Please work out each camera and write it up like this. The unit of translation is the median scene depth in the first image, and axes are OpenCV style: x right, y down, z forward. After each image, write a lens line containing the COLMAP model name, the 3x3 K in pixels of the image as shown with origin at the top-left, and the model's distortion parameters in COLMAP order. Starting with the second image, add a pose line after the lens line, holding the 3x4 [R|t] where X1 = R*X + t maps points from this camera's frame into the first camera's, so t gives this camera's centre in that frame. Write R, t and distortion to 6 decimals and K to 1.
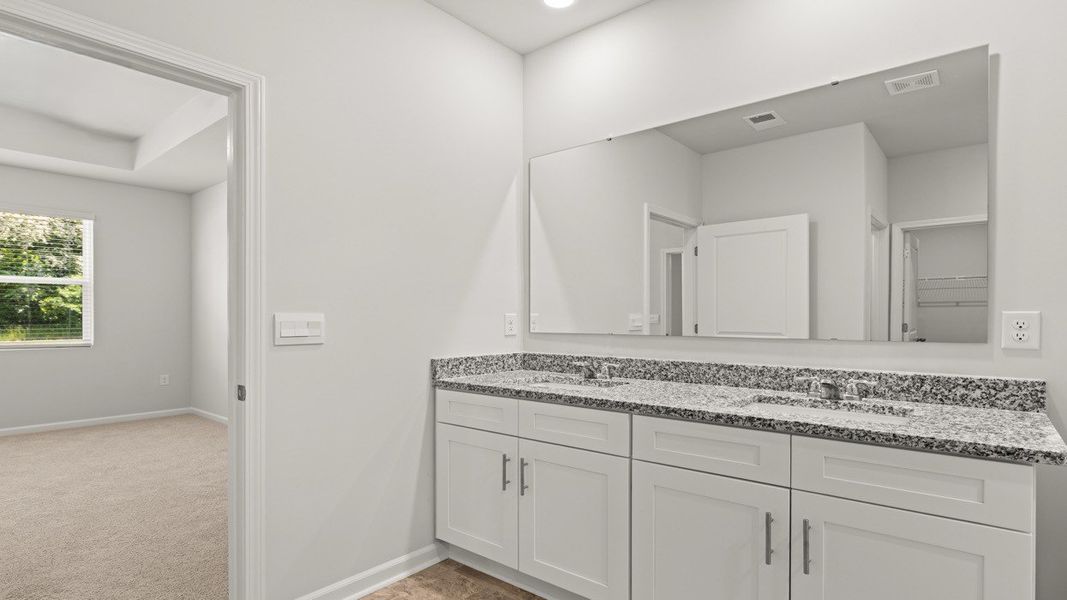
lens RADIAL K [[534.6, 0, 530.9], [0, 534.6, 317.8], [0, 0, 1]] dist [-0.002057, -0.000765]
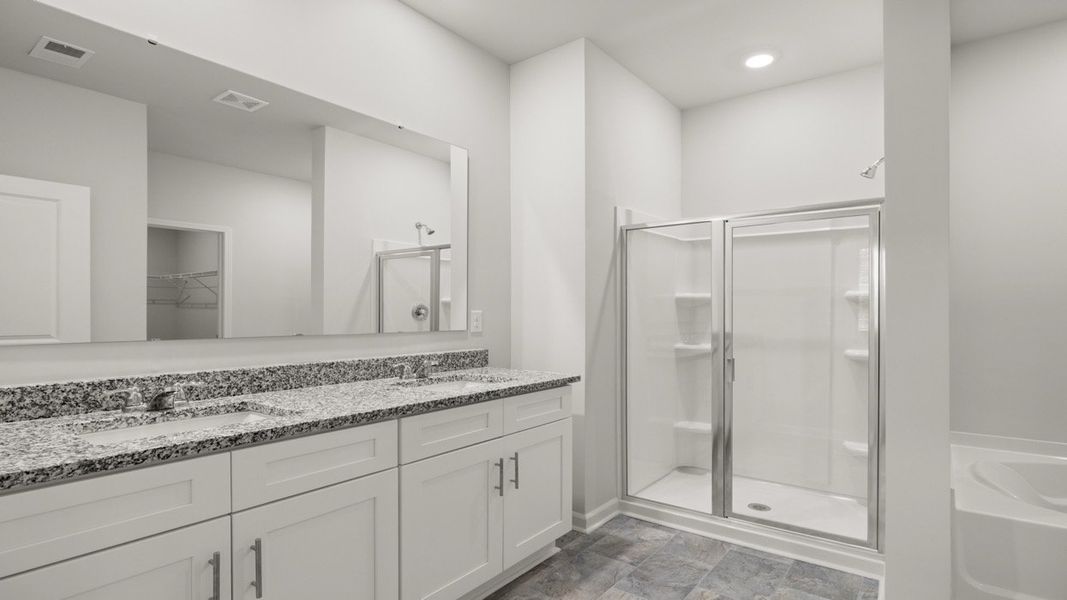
lens RADIAL K [[534.6, 0, 530.9], [0, 534.6, 317.8], [0, 0, 1]] dist [-0.002057, -0.000765]
pose [[-0.048869, -0.006561, 0.998784, -0.637010], [0.001557, 0.999977, 0.006645, -0.000134], [-0.998804, 0.001879, -0.048858, 0.696719]]
